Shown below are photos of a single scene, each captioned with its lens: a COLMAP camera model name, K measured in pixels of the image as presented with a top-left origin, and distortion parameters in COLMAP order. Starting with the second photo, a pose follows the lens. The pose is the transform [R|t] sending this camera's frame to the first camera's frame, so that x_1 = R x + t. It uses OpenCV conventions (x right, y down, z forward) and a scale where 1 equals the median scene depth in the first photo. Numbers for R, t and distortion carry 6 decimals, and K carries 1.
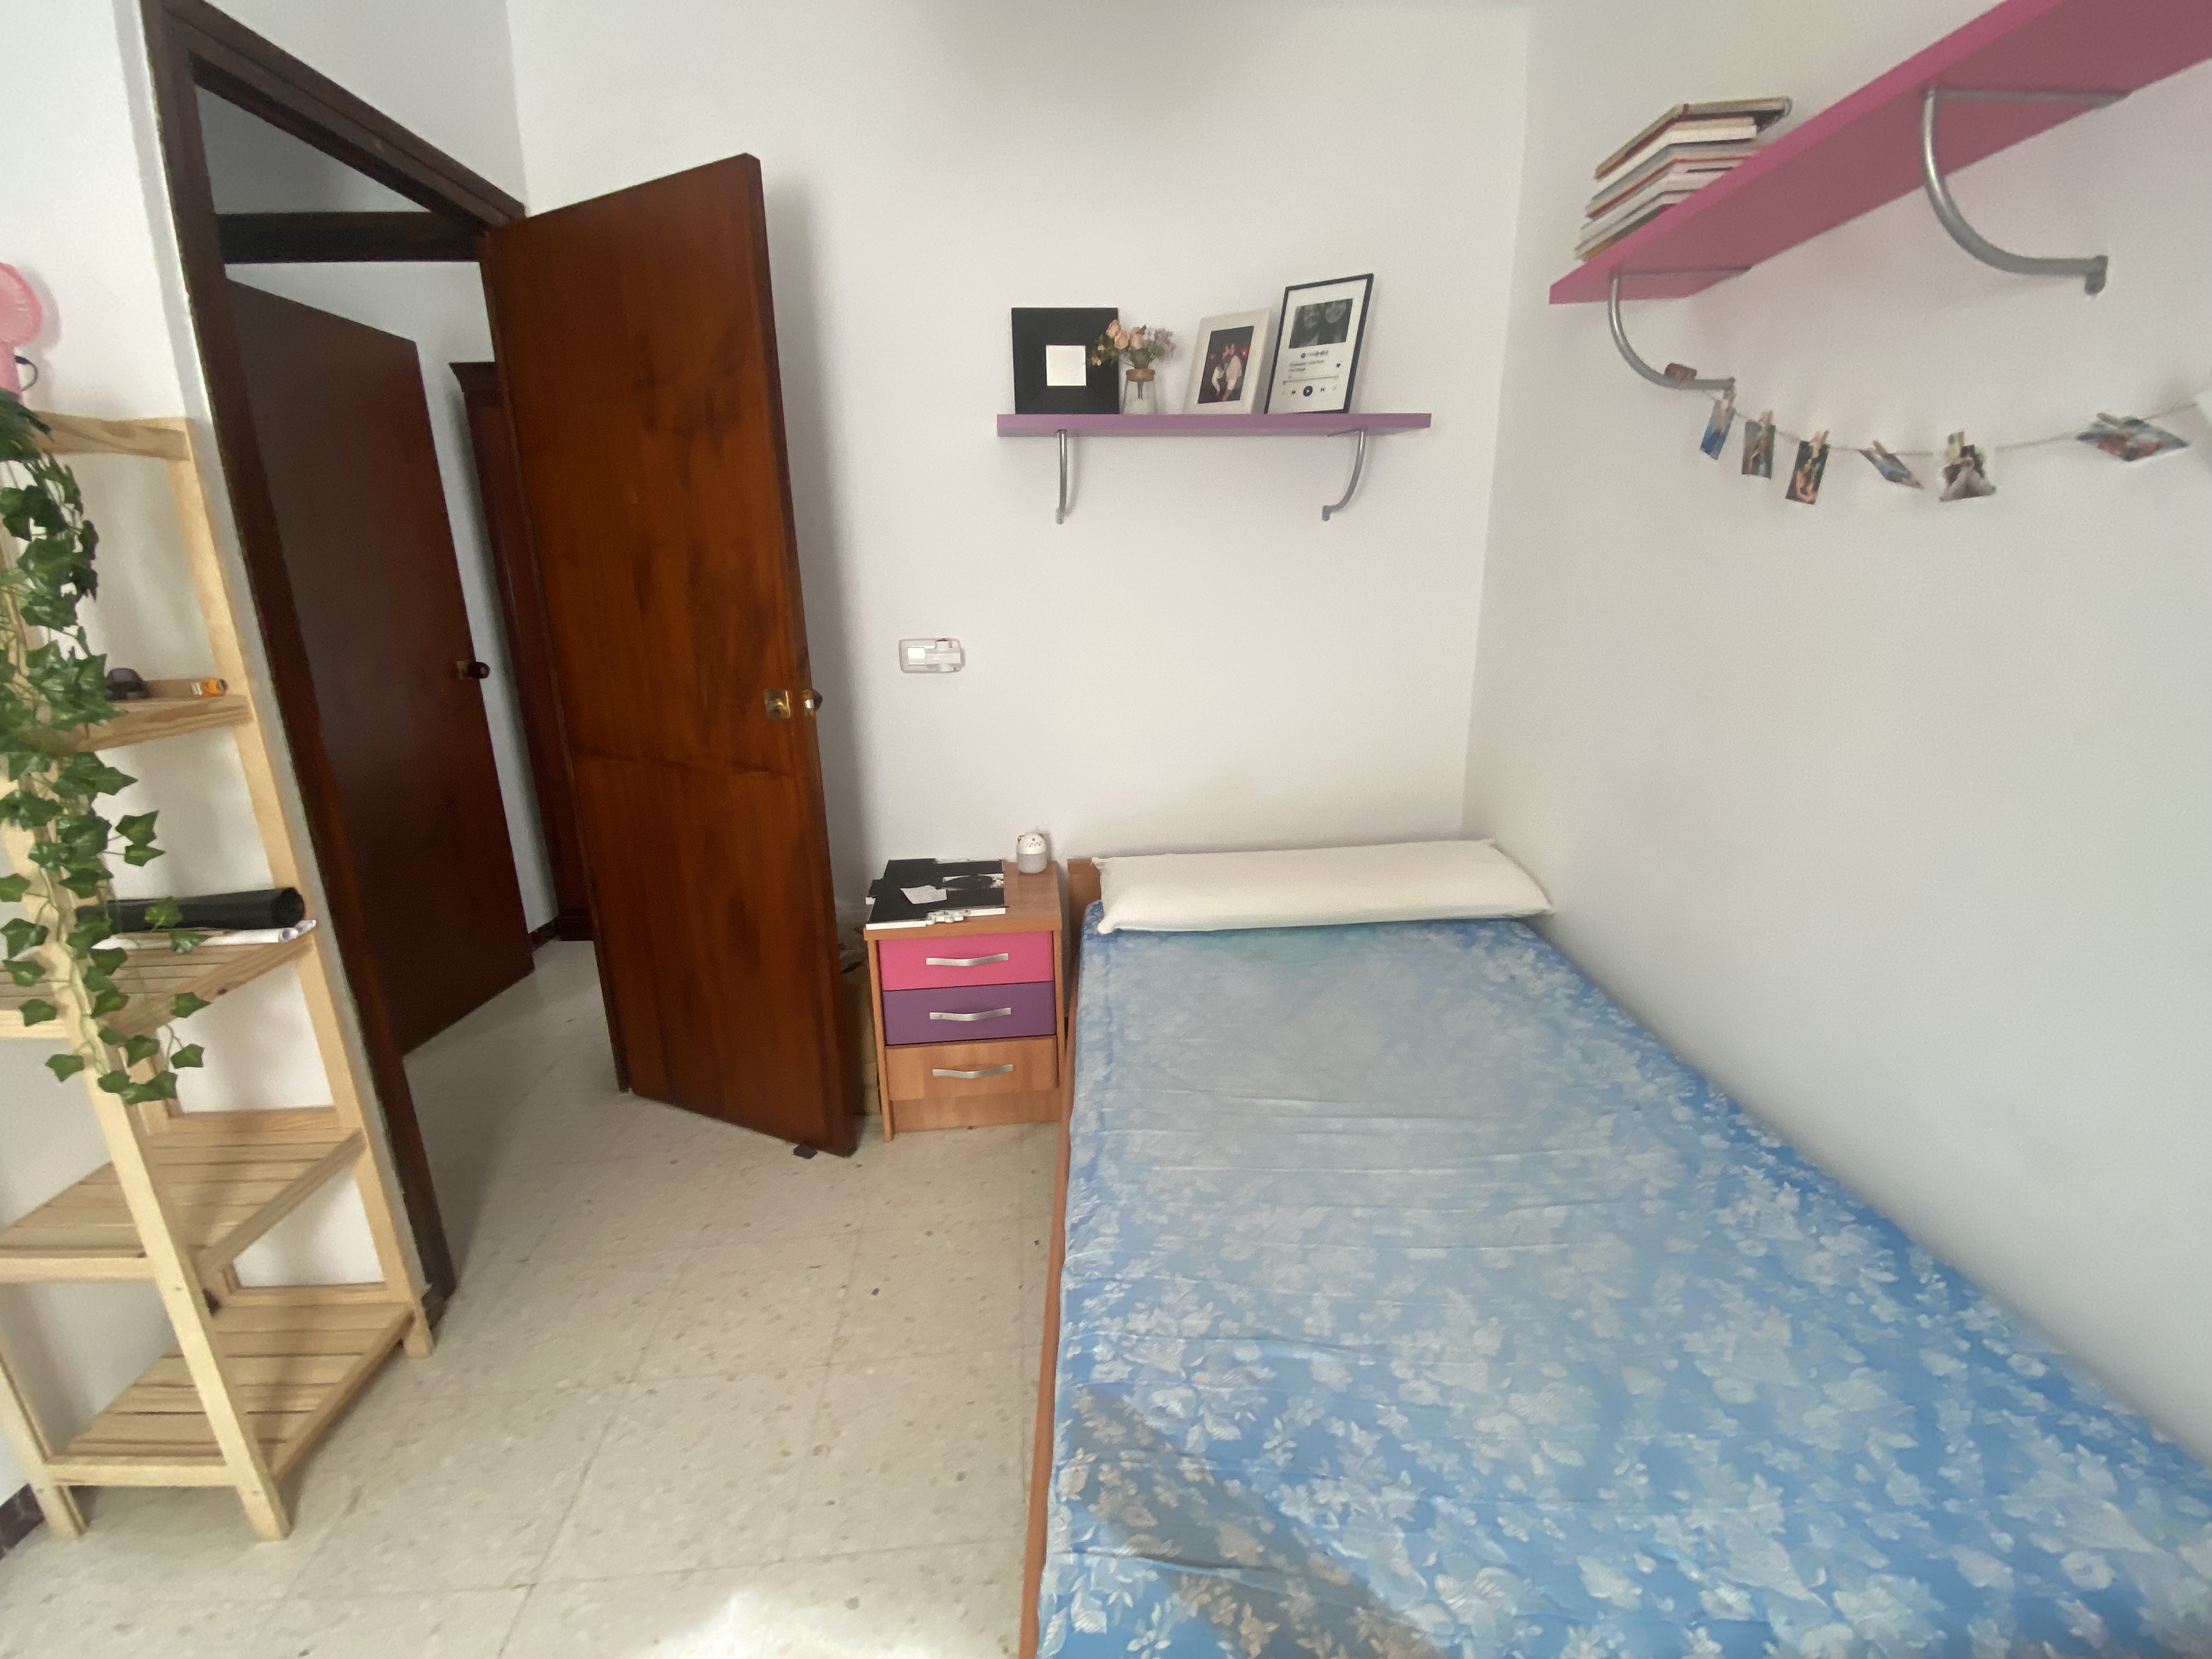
lens RADIAL K [[899.6, 0, 1106.0], [0, 899.6, 836.5], [0, 0, 1]] dist [0.020556, -0.018239]
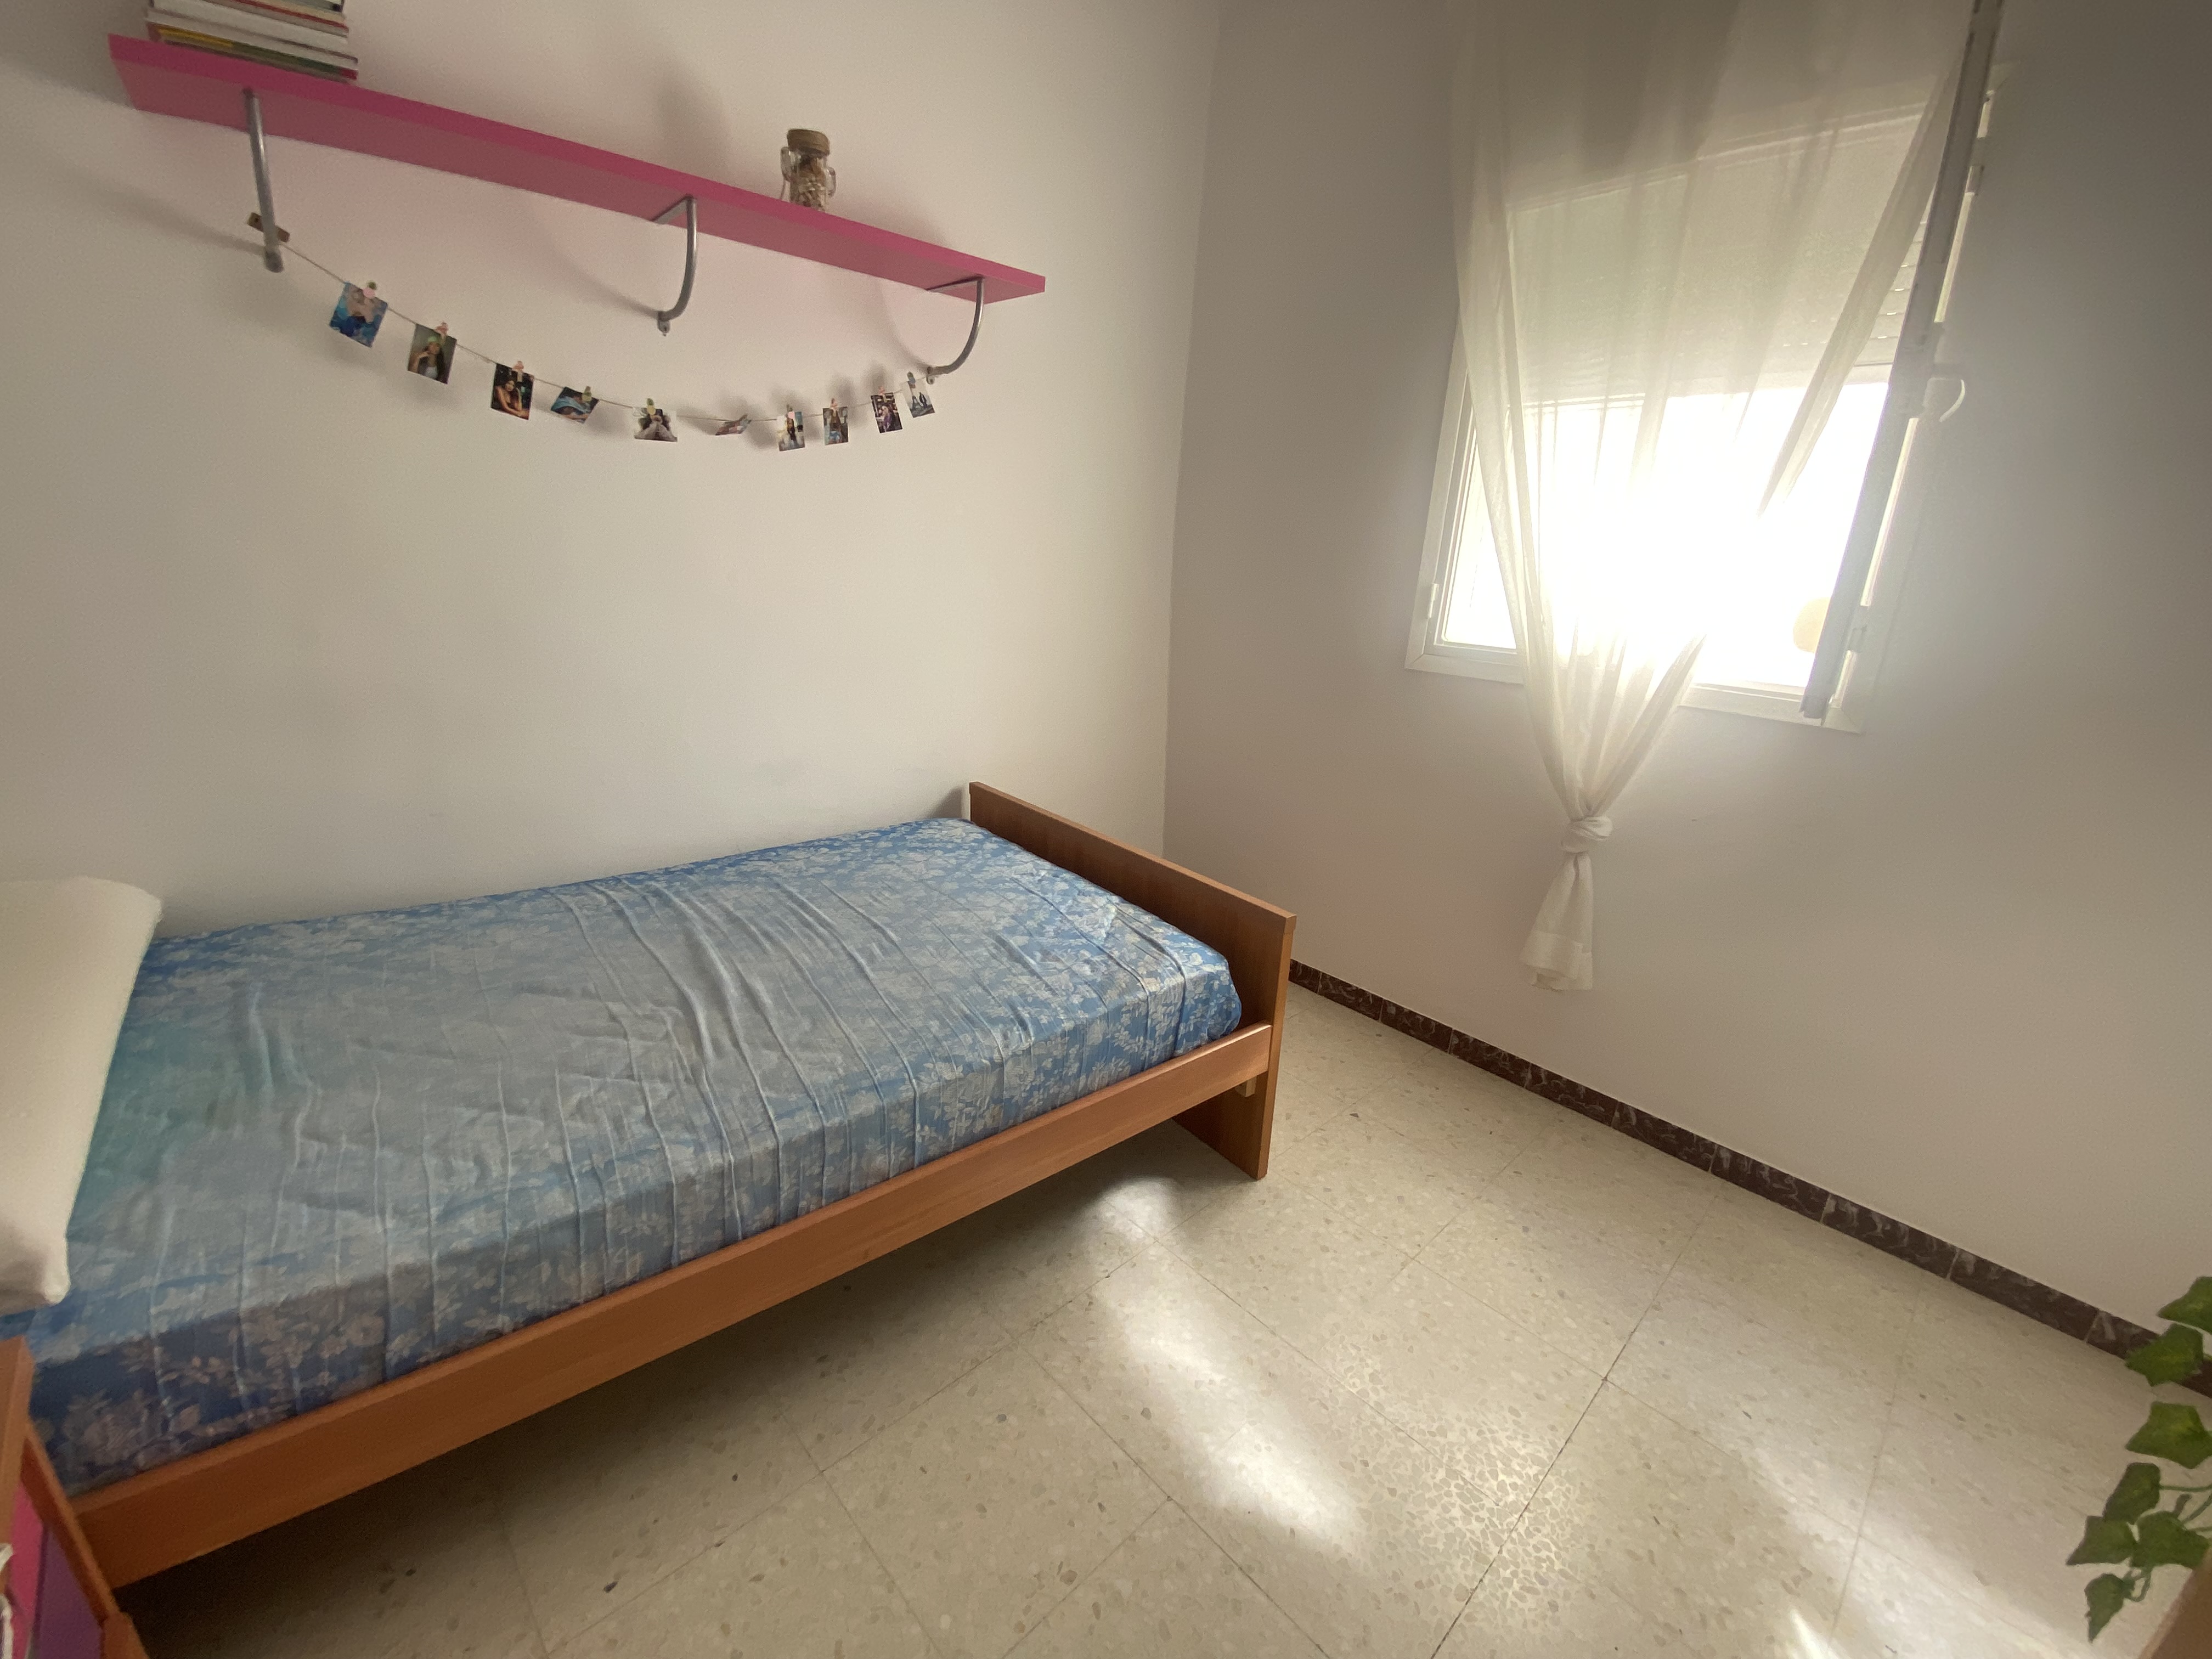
lens RADIAL K [[899.6, 0, 1106.0], [0, 899.6, 836.5], [0, 0, 1]] dist [0.020556, -0.018239]
pose [[-0.615697, -0.247398, 0.748139, -0.894091], [0.170380, 0.885178, 0.432932, -0.267201], [-0.769343, 0.394023, -0.502850, 1.299945]]
